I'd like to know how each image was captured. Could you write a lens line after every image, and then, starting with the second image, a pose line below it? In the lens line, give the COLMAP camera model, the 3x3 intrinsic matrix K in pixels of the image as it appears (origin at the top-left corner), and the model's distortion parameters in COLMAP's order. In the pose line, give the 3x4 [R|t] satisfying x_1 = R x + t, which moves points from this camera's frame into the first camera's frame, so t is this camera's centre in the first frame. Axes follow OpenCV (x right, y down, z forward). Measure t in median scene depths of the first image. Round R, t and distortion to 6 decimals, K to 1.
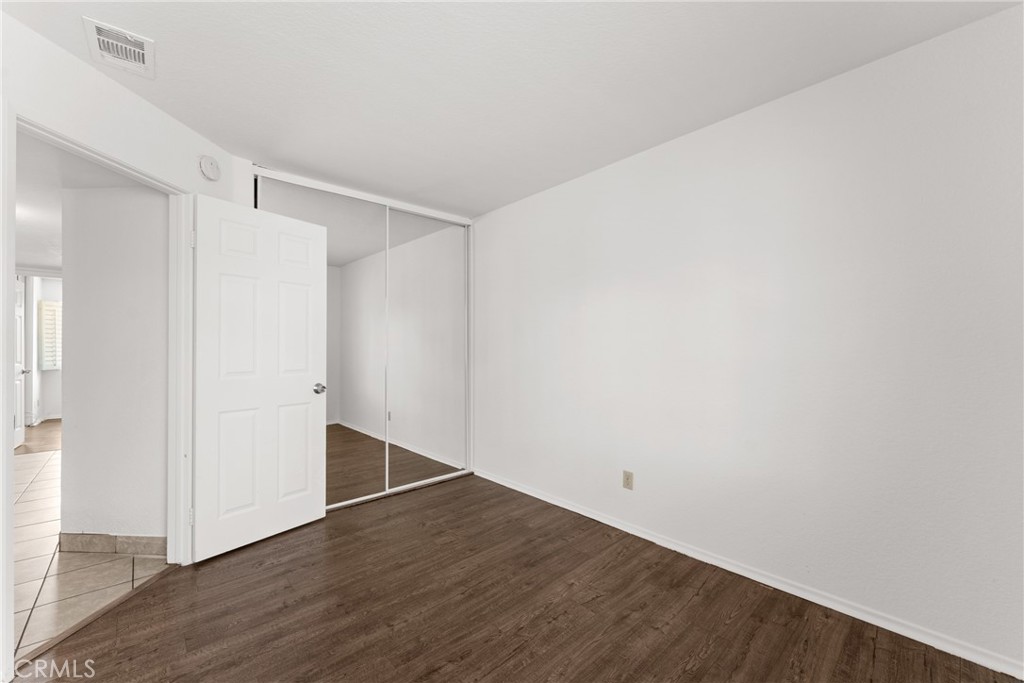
lens RADIAL K [[419.1, 0, 508.5], [0, 419.1, 349.1], [0, 0, 1]] dist [-0.003829, -0.000298]
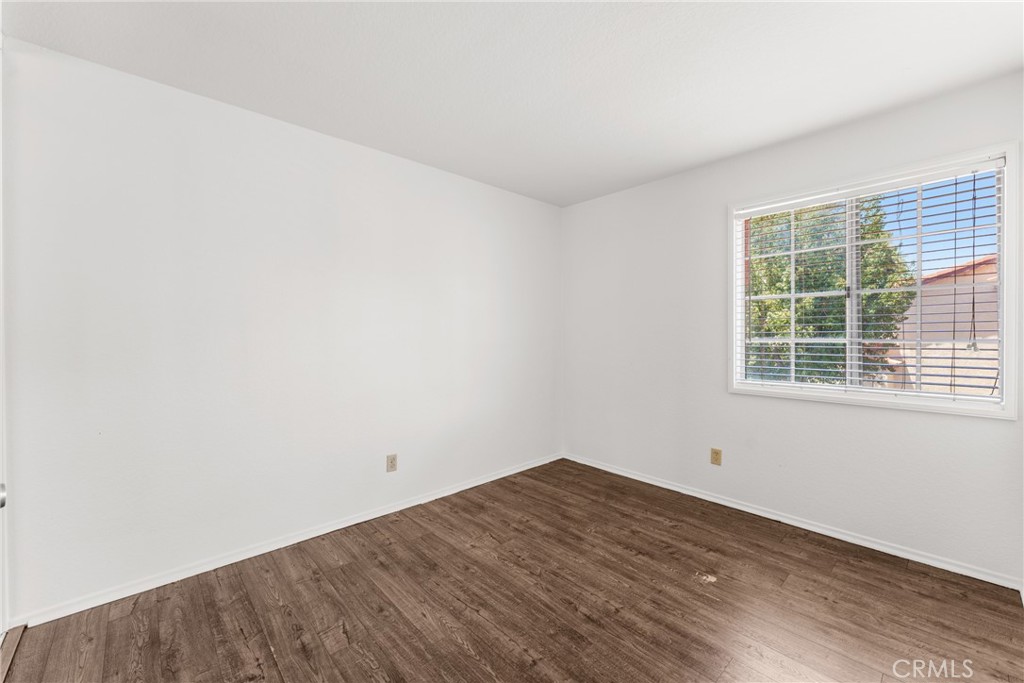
lens RADIAL K [[419.1, 0, 511.2], [0, 419.1, 337.6], [0, 0, 1]] dist [-0.003829, -0.000298]
pose [[-0.028155, -0.008066, 0.999571, -0.967149], [0.010051, 0.999915, 0.008352, -0.010172], [-0.999553, 0.010282, -0.028072, 0.910309]]
